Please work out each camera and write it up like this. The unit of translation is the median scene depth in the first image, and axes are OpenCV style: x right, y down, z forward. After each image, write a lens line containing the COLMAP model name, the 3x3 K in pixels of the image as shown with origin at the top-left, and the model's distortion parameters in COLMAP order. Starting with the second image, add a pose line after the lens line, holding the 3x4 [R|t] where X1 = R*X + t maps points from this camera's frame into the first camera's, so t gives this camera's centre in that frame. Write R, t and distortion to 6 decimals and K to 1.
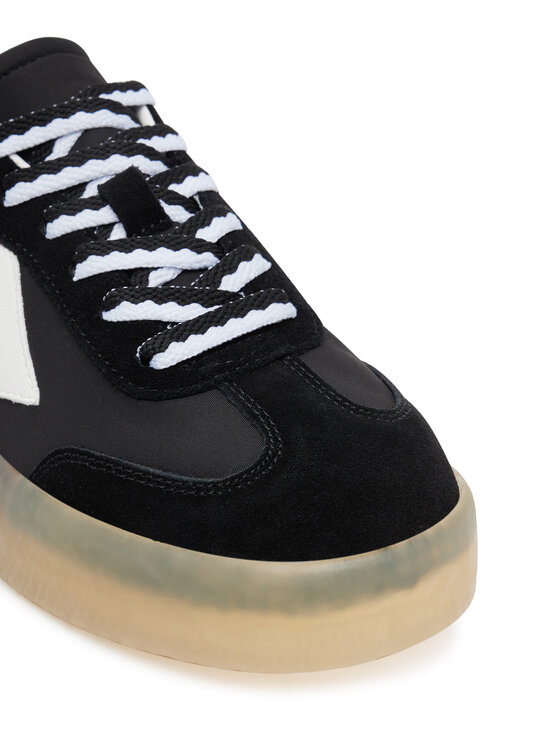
lens RADIAL K [[1366.8, 0, 281.4], [0, 1366.8, 373.1], [0, 0, 1]] dist [-0.046169, 0.000000]
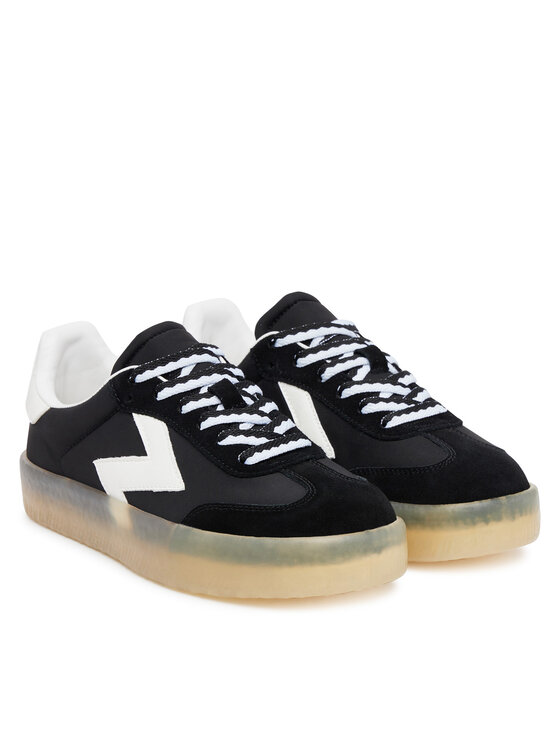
lens RADIAL K [[2187.2, 0, 280.0], [0, 2187.2, 373.3], [0, 0, 1]] dist [-0.047264, 0.000000]
pose [[0.988701, 0.005075, 0.149816, -0.522254], [0.044677, 0.944029, -0.326822, 0.916579], [-0.143090, 0.329823, 0.933136, -2.061062]]
